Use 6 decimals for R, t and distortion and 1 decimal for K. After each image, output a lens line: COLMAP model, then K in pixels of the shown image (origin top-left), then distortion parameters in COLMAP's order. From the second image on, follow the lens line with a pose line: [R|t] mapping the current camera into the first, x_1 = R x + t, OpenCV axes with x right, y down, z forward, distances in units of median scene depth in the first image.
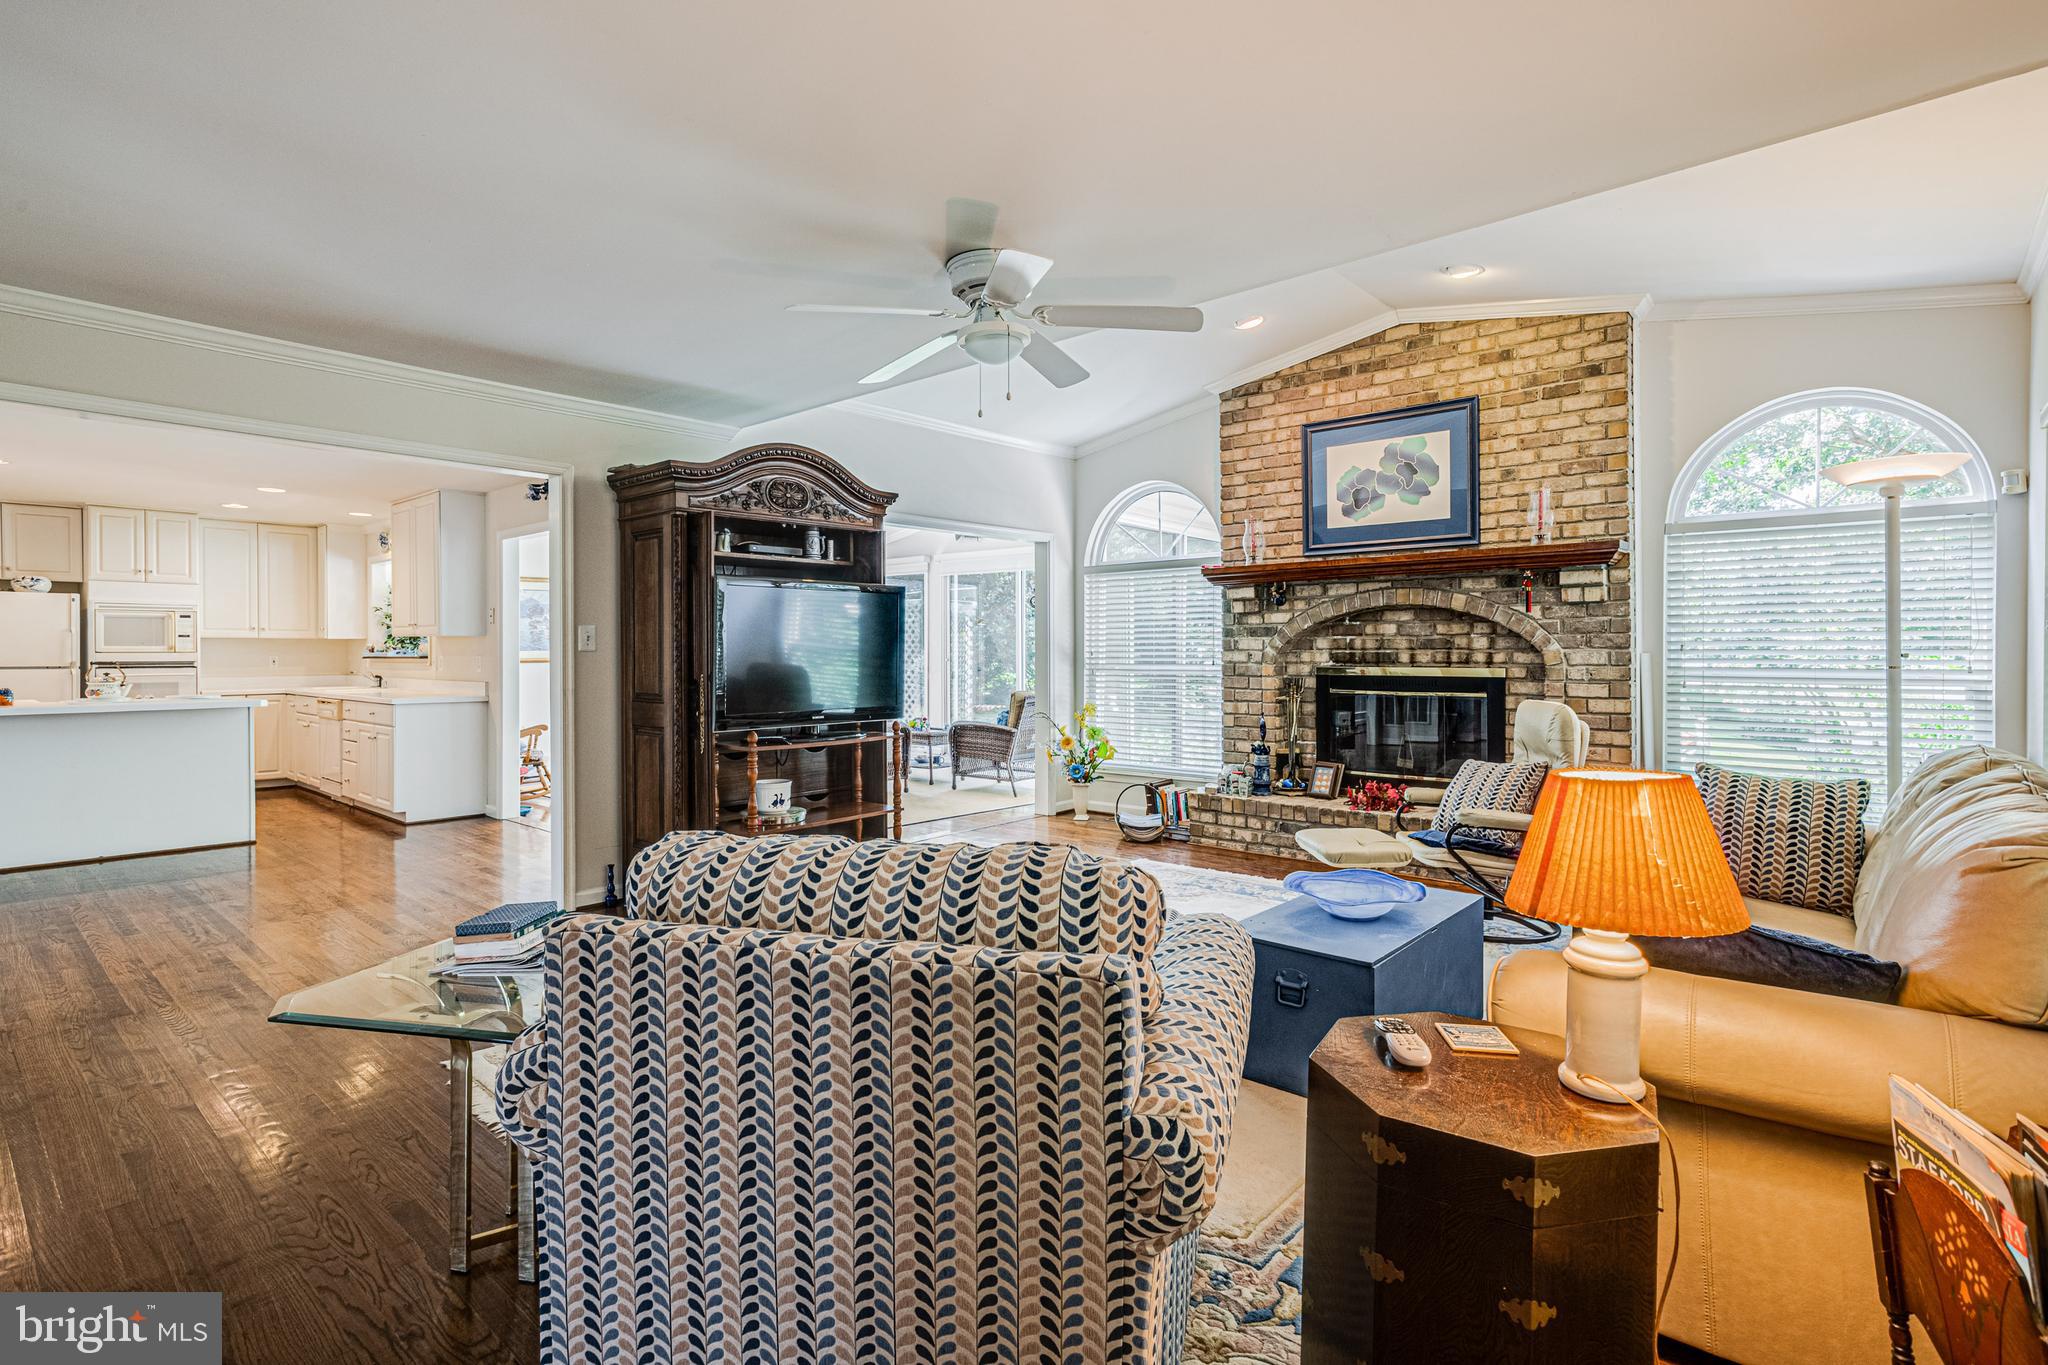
lens RADIAL K [[1012.1, 0, 1059.2], [0, 1012.1, 666.8], [0, 0, 1]] dist [-0.025654, 0.015666]
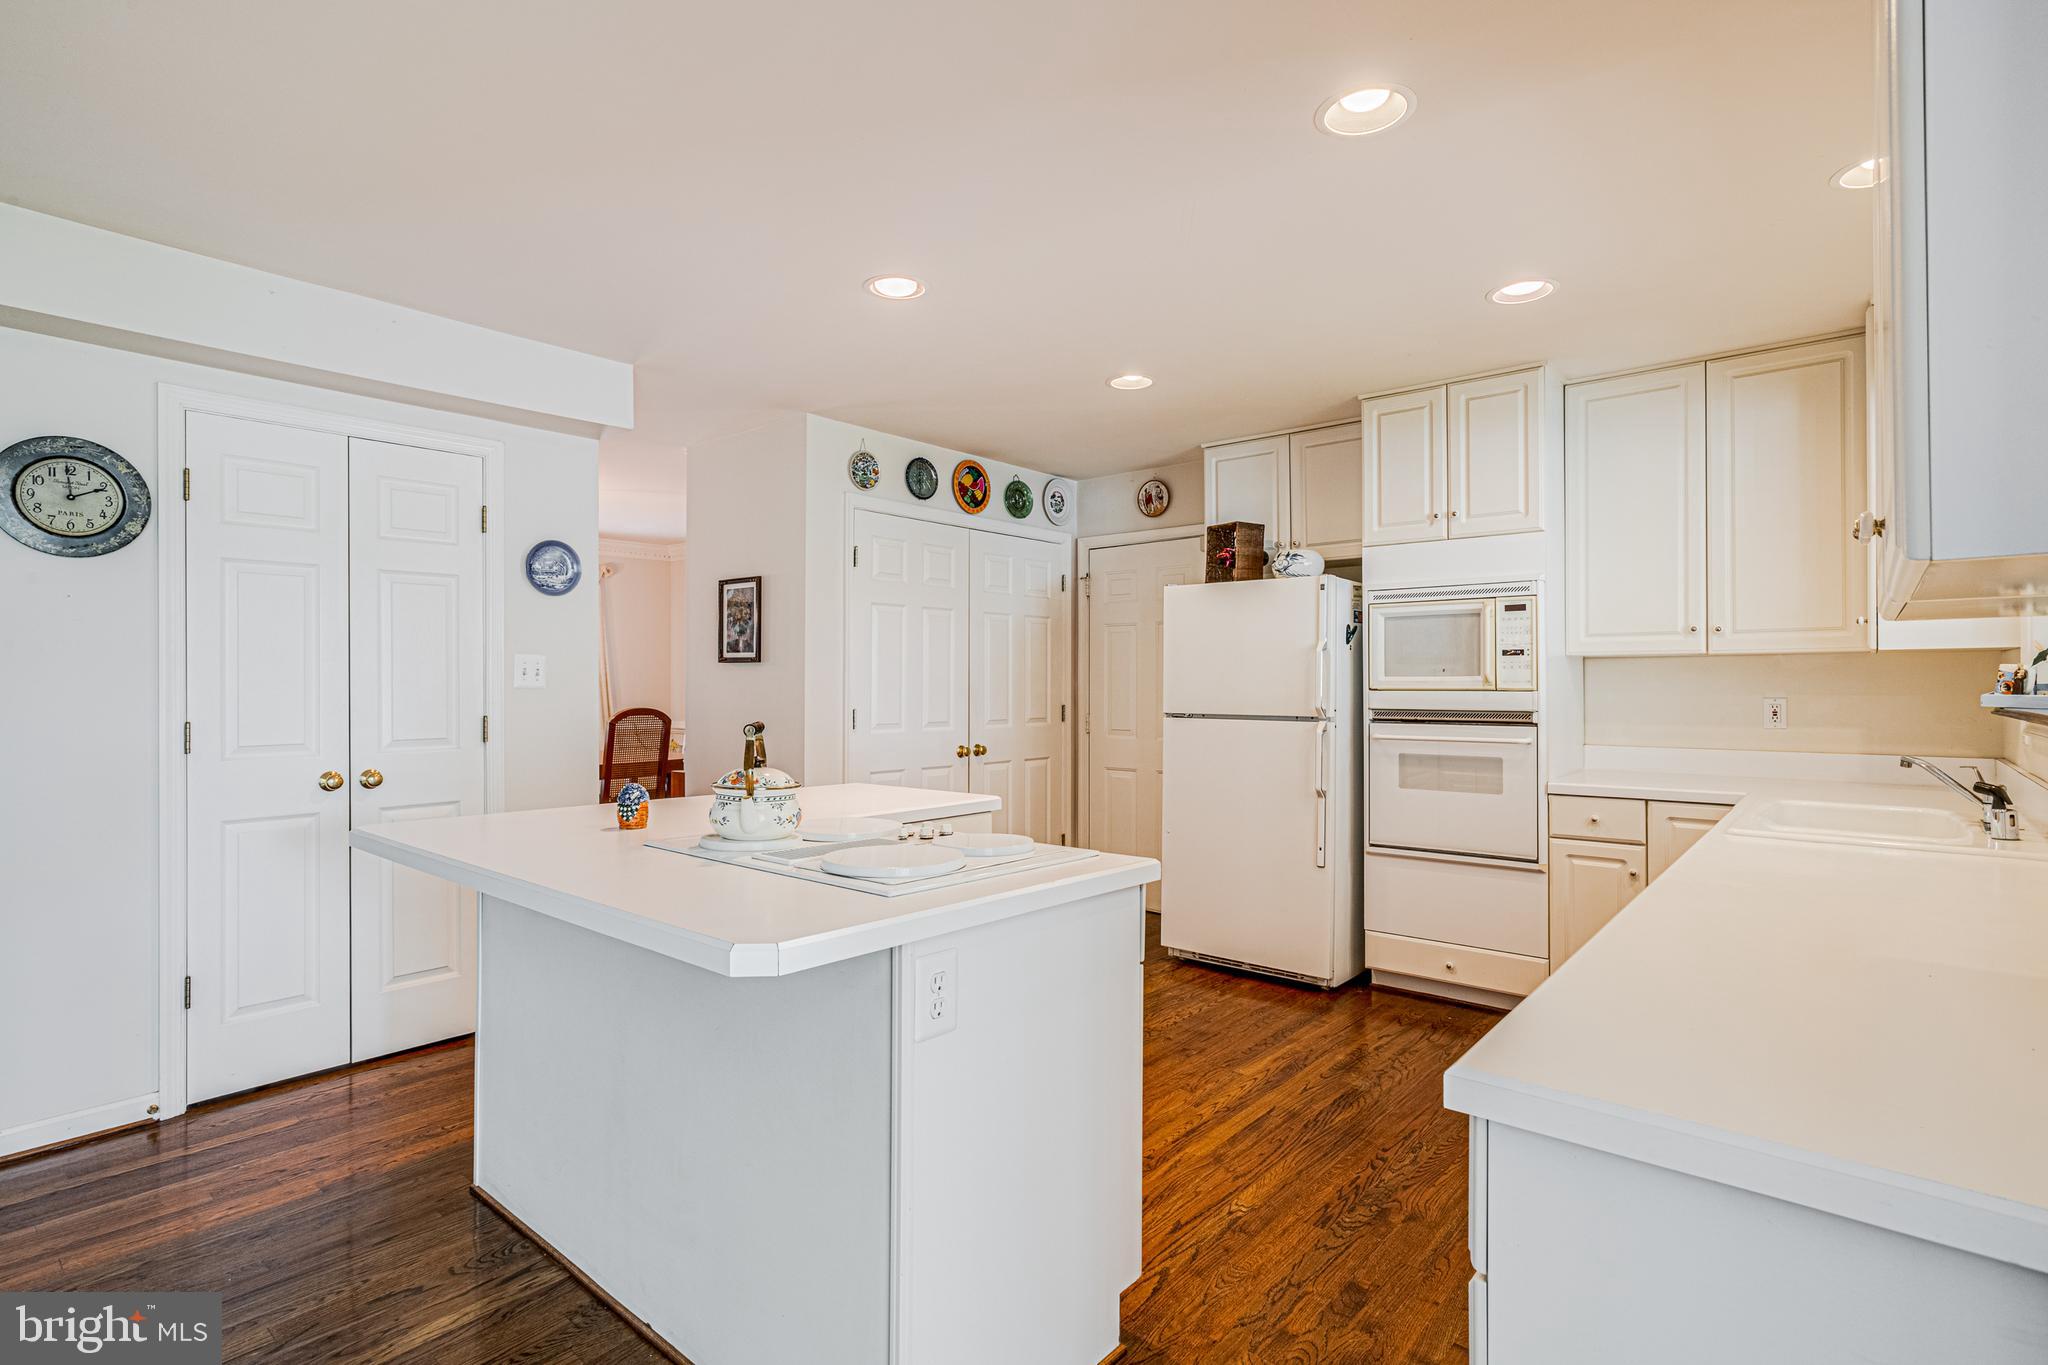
lens RADIAL K [[981.6, 0, 1024.0], [0, 981.6, 682.5], [0, 0, 1]] dist [-0.058499, 0.042612]
pose [[0.003760, -0.004086, -0.999985, -0.646400], [-0.012636, 0.999912, -0.004133, -0.019064], [0.999913, 0.012651, 0.003708, 1.119383]]
